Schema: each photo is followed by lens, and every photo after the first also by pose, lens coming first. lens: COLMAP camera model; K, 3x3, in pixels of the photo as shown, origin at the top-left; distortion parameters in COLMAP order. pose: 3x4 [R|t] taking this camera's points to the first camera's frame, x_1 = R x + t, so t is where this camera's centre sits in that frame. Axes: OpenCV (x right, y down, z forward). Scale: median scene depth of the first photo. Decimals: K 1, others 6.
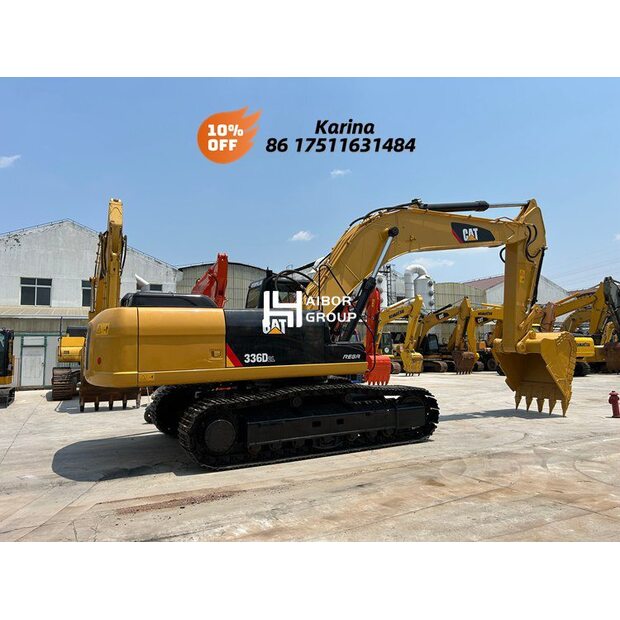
lens RADIAL K [[491.6, 0, 311.7], [0, 491.6, 307.6], [0, 0, 1]] dist [0.055225, -0.007698]
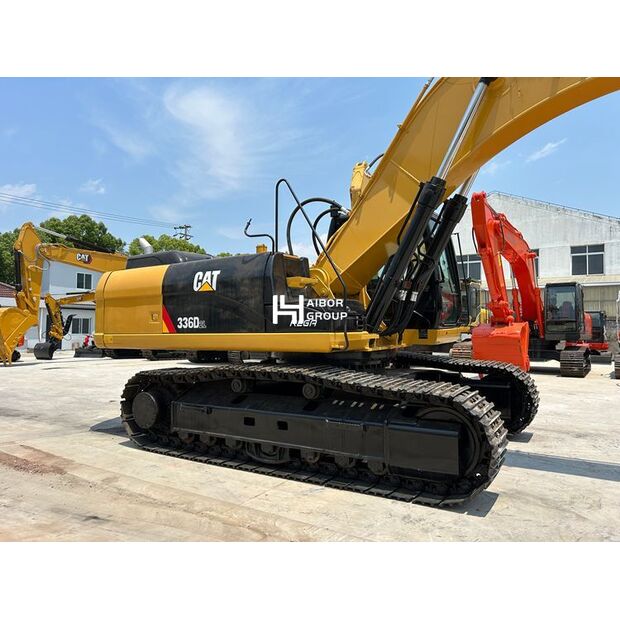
lens RADIAL K [[517.6, 0, 313.6], [0, 517.6, 306.6], [0, 0, 1]] dist [0.073256, -0.015538]
pose [[0.461355, -0.019968, -0.886991, 0.575842], [0.066285, 0.997728, 0.012016, 0.064453], [0.884736, -0.064337, 0.461630, 0.639408]]
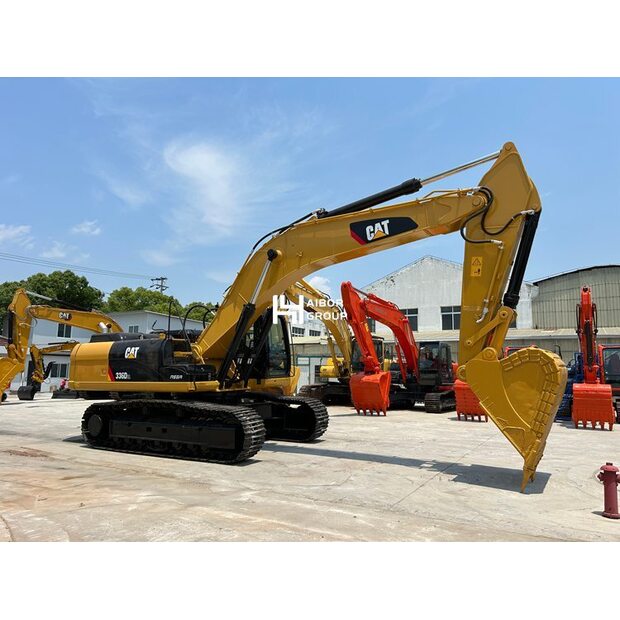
lens RADIAL K [[491.6, 0, 310.3], [0, 491.6, 306.9], [0, 0, 1]] dist [0.055225, -0.007698]
pose [[0.502009, -0.093224, -0.859823, 1.133399], [0.058329, 0.995559, -0.073885, 0.034097], [0.862893, -0.013061, 0.505217, 0.602754]]
